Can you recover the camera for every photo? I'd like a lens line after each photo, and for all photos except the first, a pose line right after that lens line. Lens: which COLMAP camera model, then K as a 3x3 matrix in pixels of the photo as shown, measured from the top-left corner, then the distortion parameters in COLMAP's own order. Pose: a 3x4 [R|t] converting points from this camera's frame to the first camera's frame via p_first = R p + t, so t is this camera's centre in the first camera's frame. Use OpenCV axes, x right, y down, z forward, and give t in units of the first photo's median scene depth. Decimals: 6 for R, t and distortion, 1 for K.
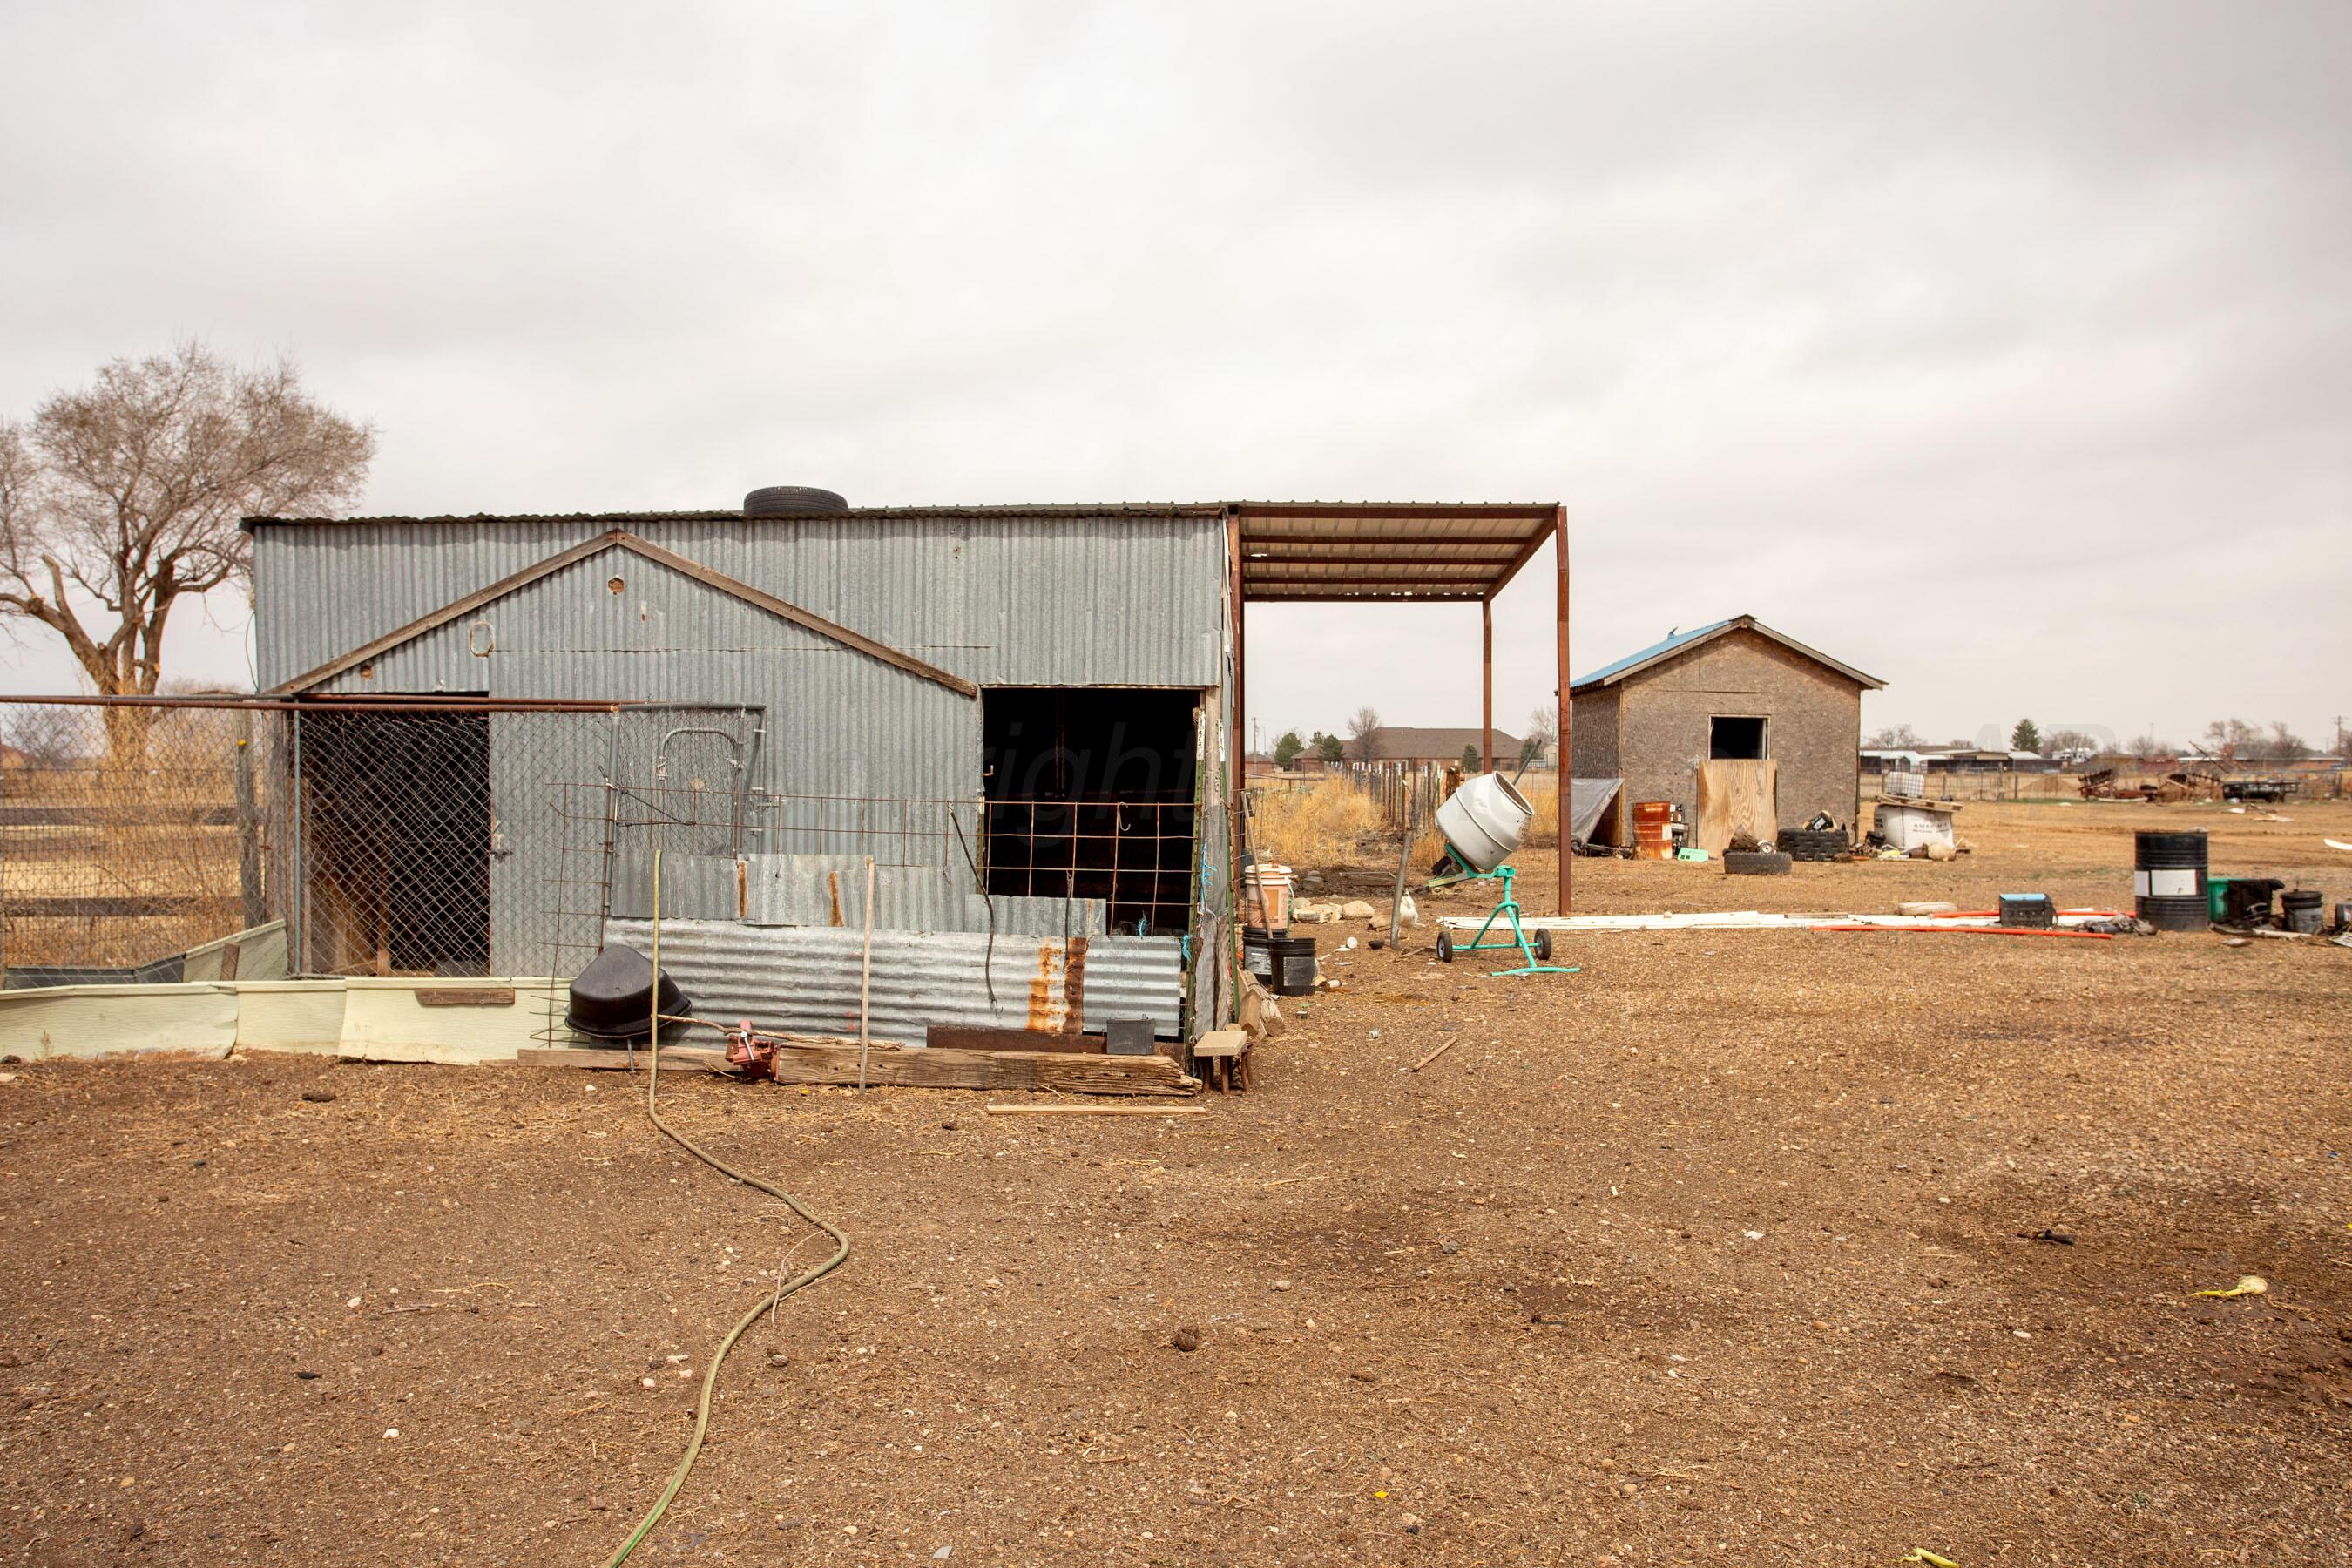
lens RADIAL K [[1968.8, 0, 1176.0], [0, 1968.8, 784.0], [0, 0, 1]] dist [-0.002075, -0.001153]
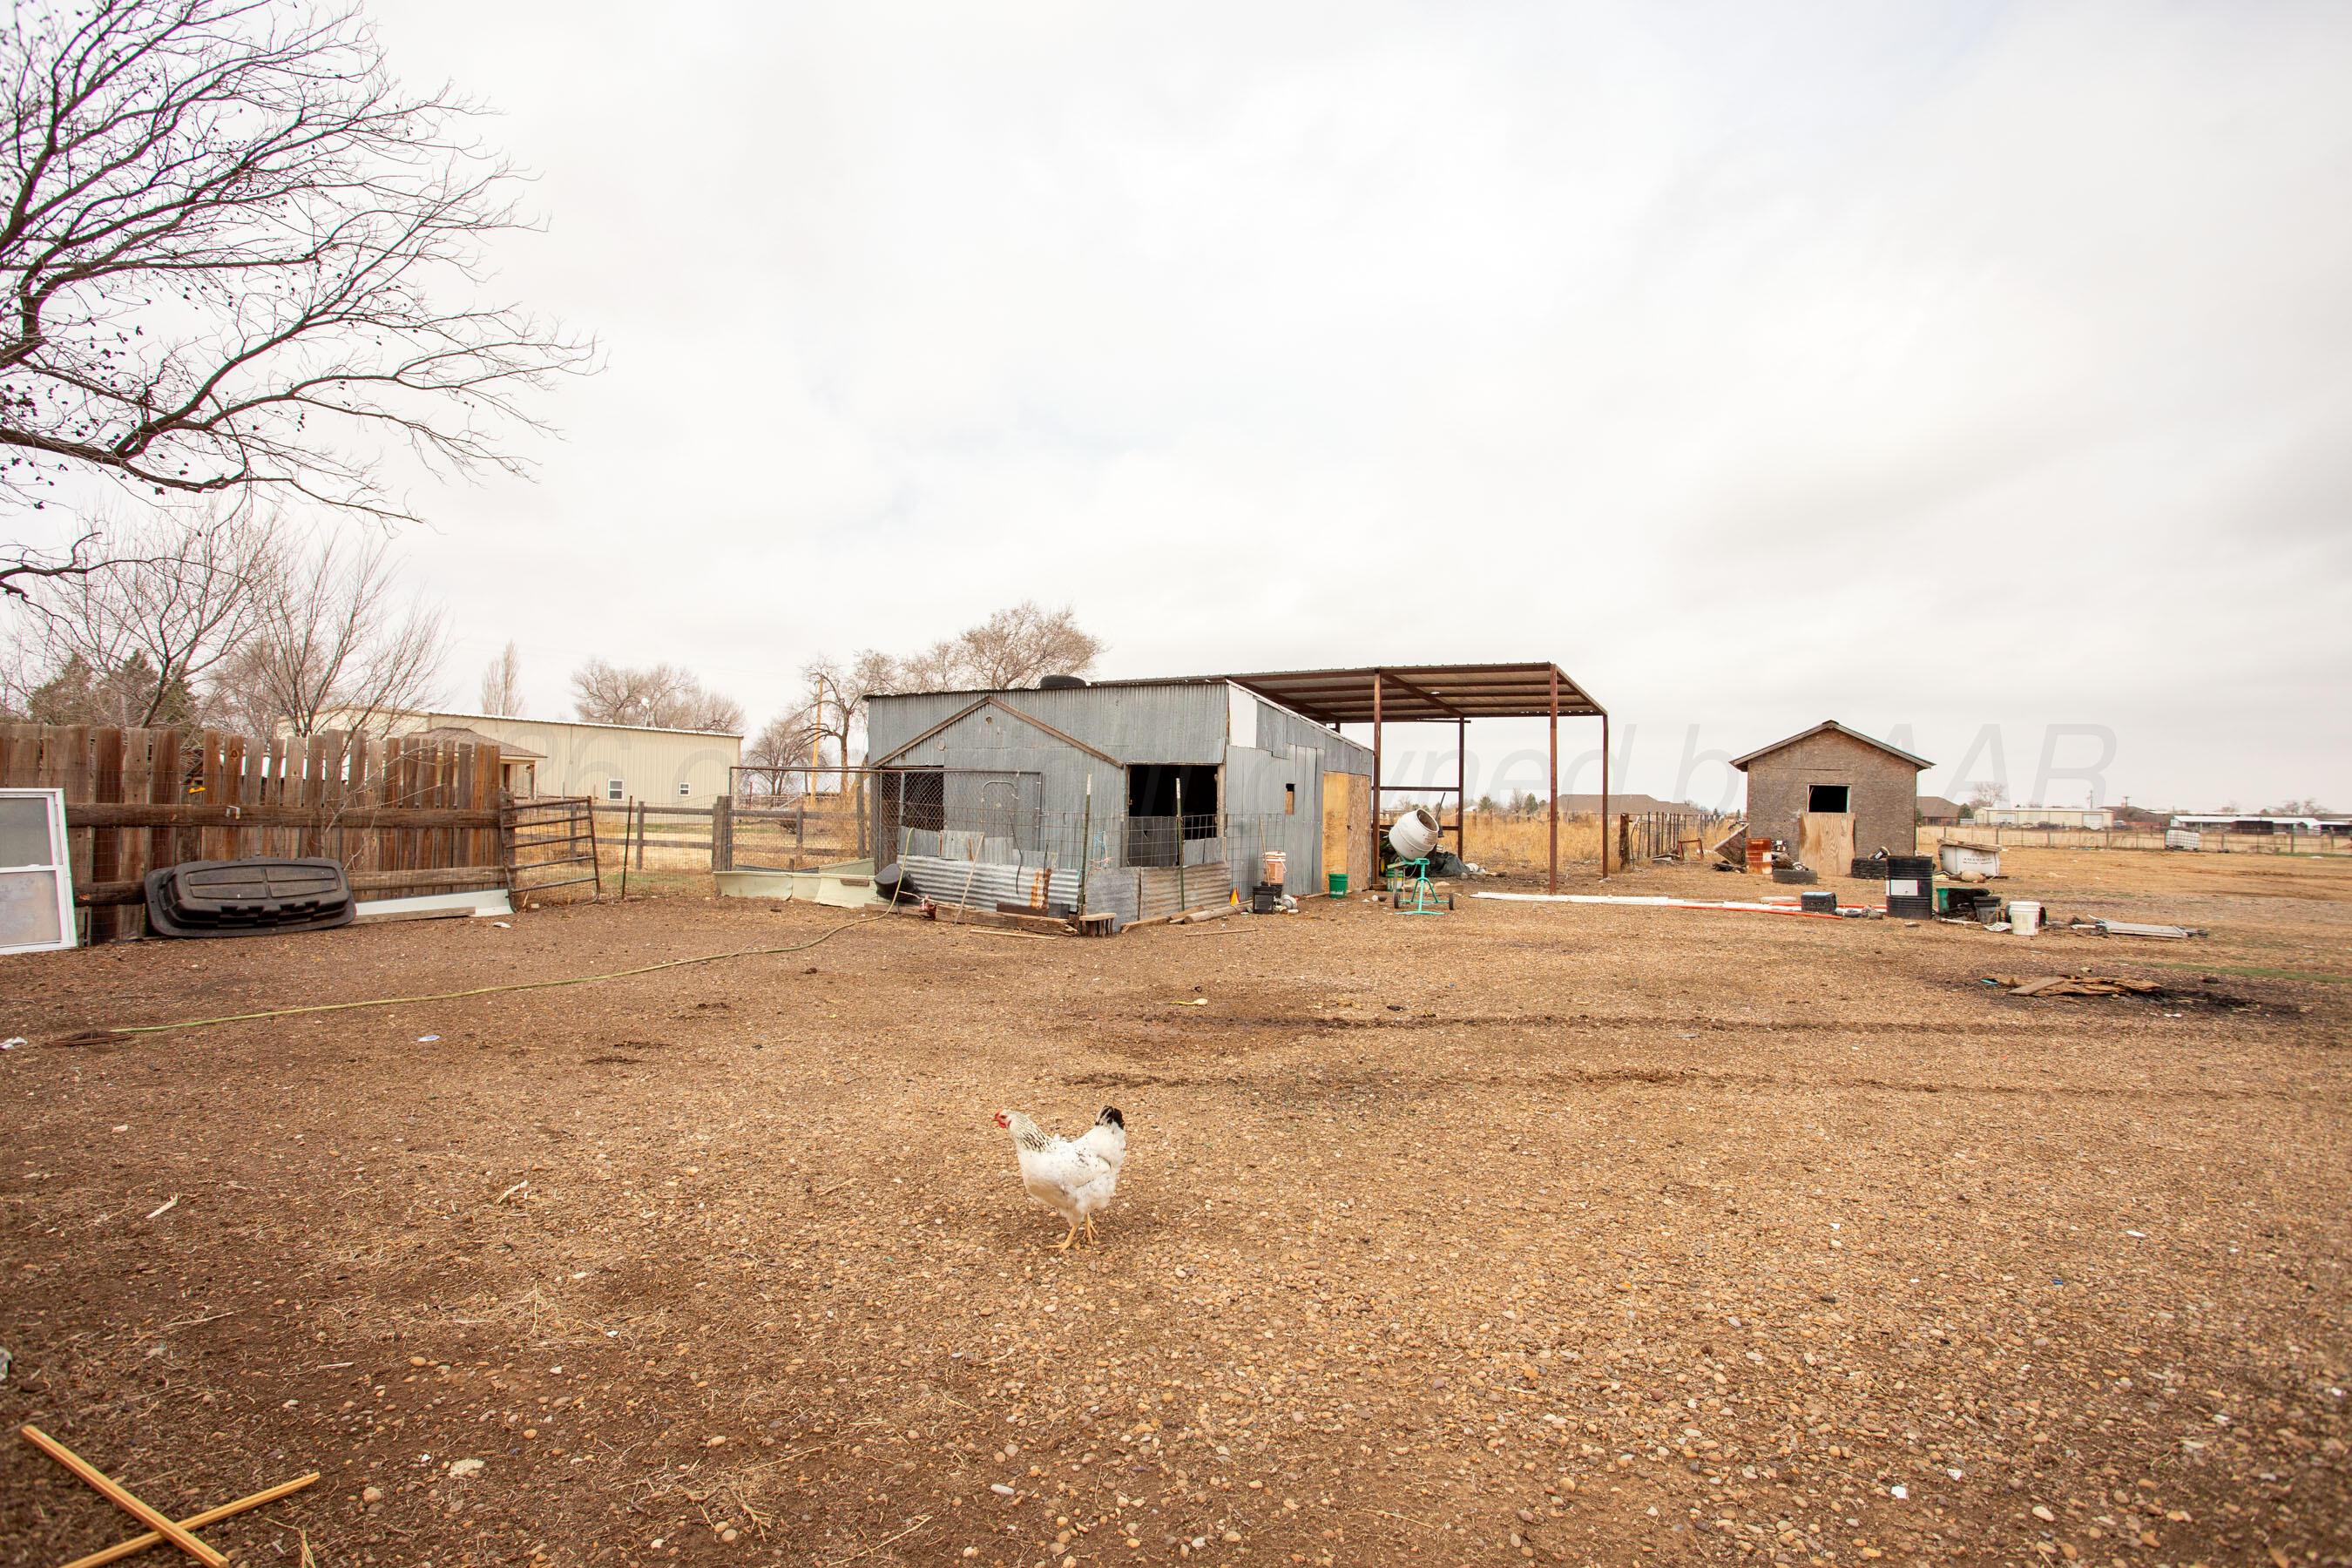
lens RADIAL K [[1197.8, 0, 1176.0], [0, 1197.8, 784.0], [0, 0, 1]] dist [-0.031898, 0.030015]
pose [[0.899039, 0.008850, -0.437779, 0.397514], [-0.023910, 0.999296, -0.028901, 0.007748], [0.437215, 0.036450, 0.898618, -0.129007]]
